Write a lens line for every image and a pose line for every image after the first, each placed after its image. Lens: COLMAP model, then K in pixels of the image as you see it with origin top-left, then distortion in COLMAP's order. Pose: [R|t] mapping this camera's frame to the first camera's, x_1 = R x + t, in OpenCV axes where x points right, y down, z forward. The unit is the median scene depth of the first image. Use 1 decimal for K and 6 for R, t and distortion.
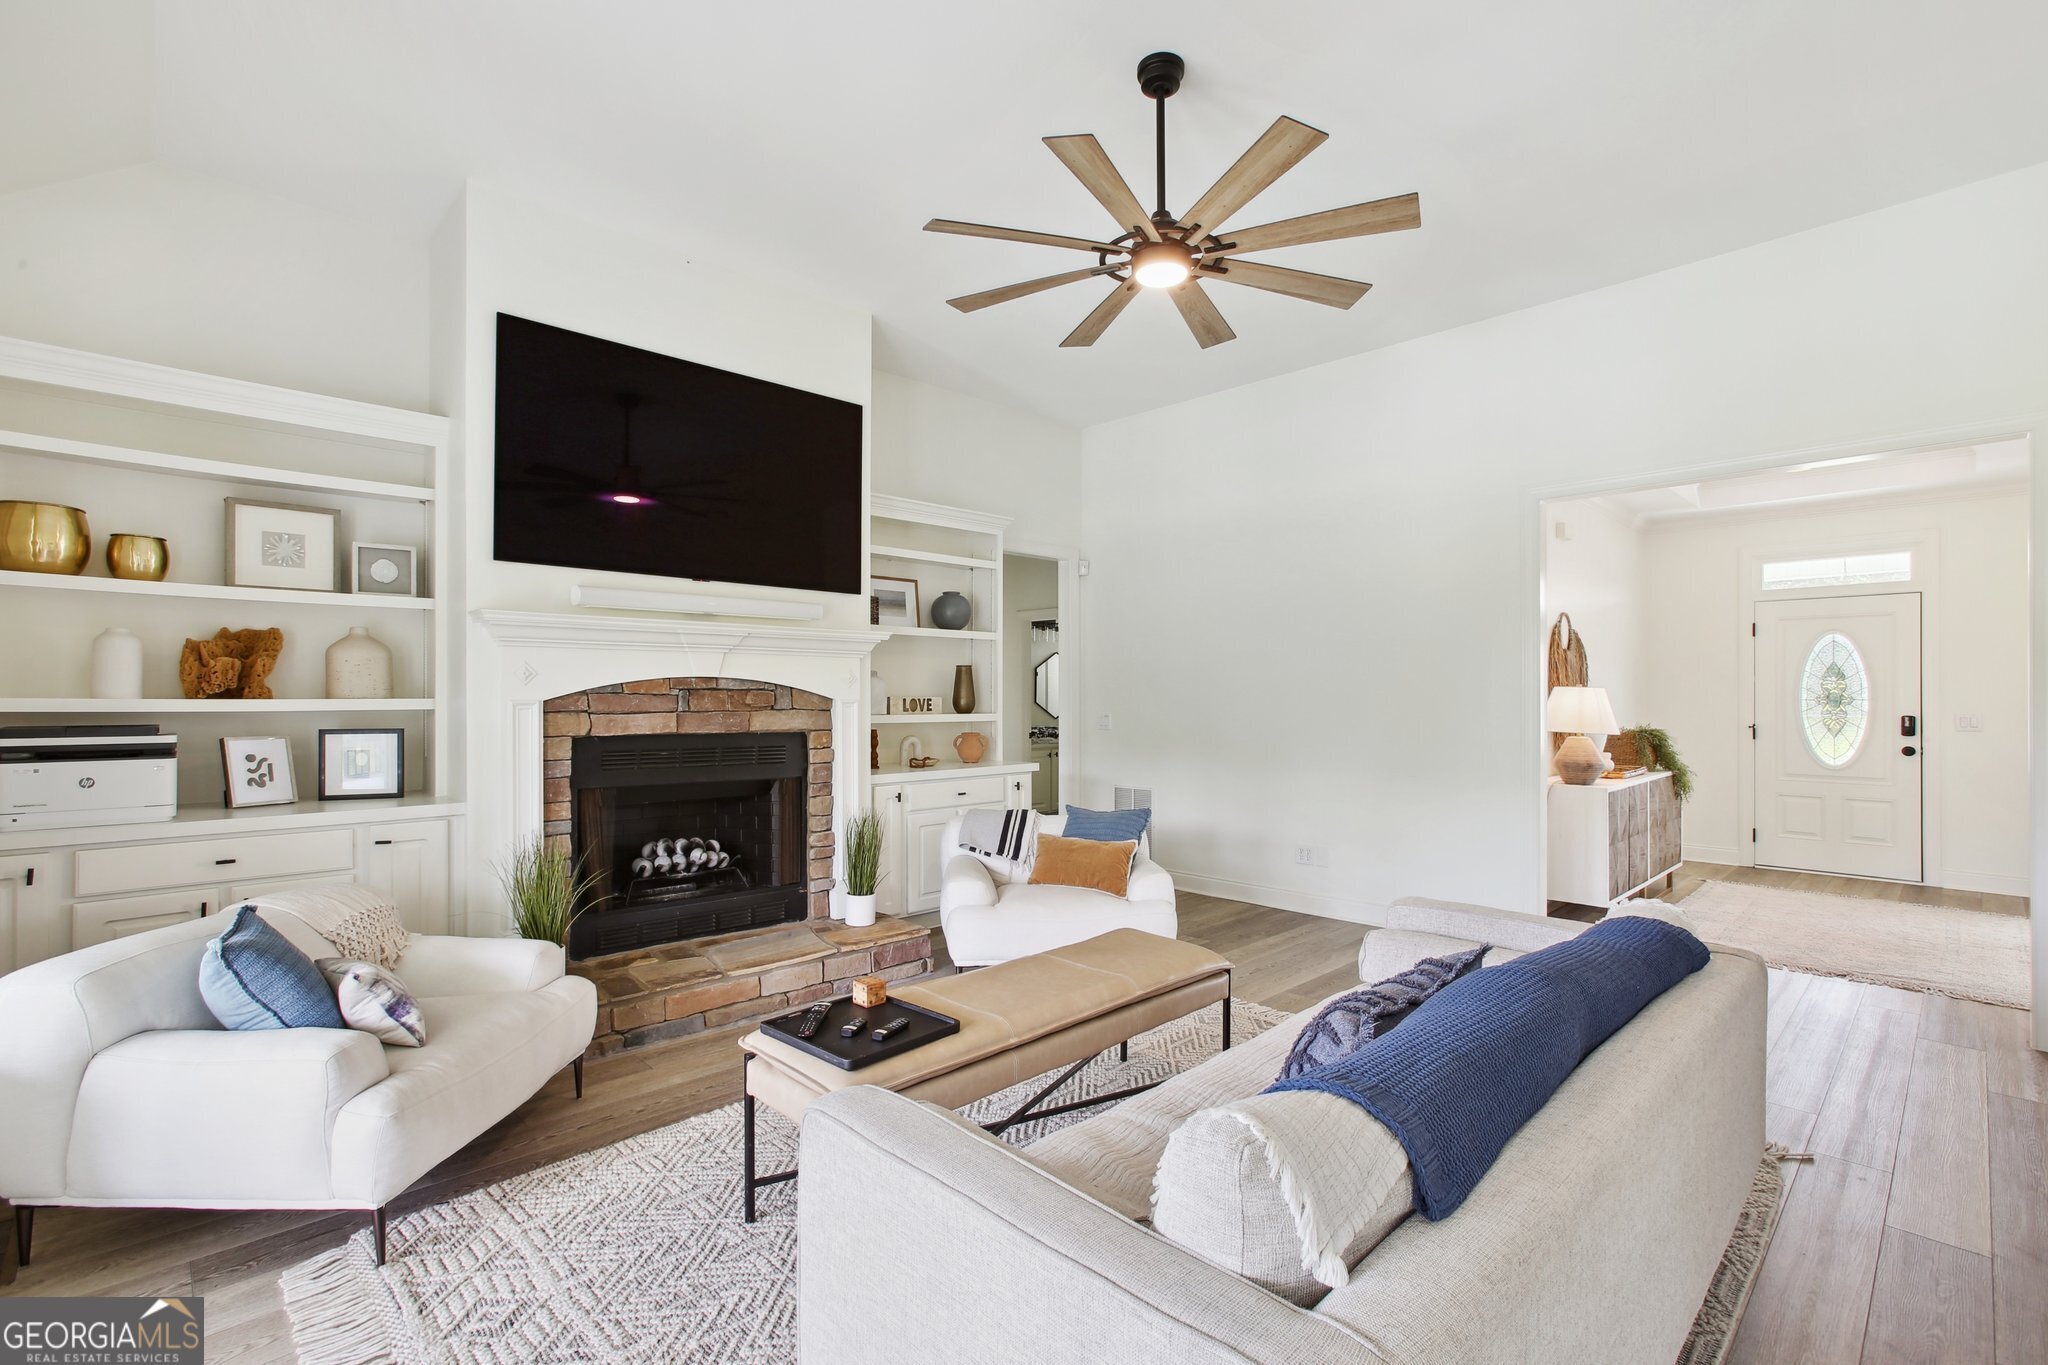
lens RADIAL K [[945.1, 0, 1016.8], [0, 945.1, 692.3], [0, 0, 1]] dist [0.000832, 0.000080]
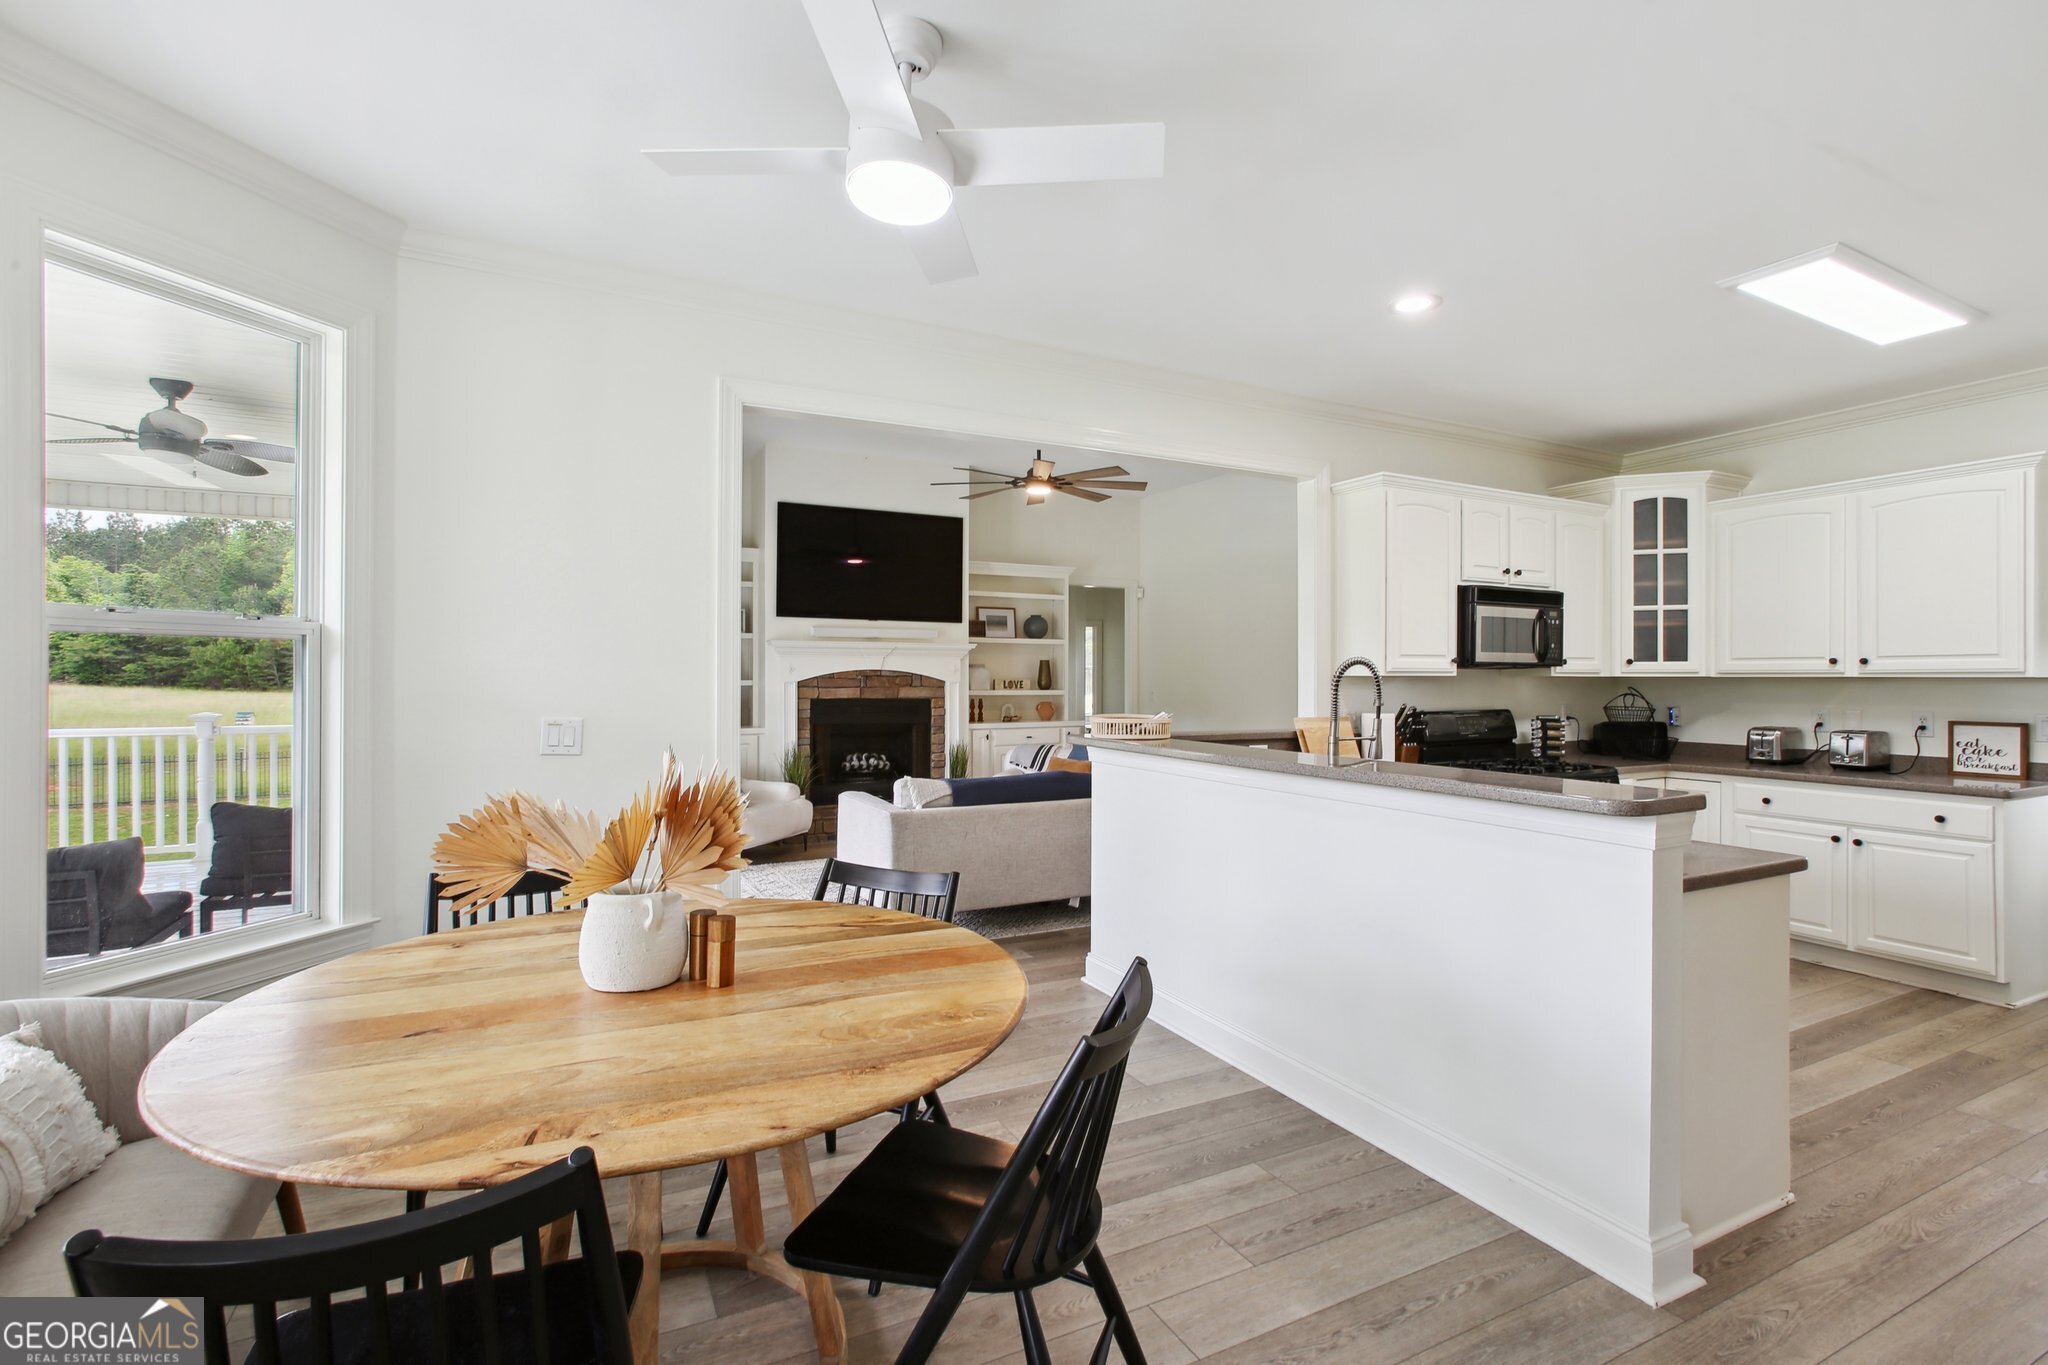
lens RADIAL K [[945.1, 0, 1023.8], [0, 945.1, 673.5], [0, 0, 1]] dist [0.000832, 0.000080]
pose [[0.961142, 0.001181, -0.276052, 0.463377], [-0.000676, 0.999998, 0.001923, -0.011028], [0.276054, -0.001661, 0.961141, -0.727846]]
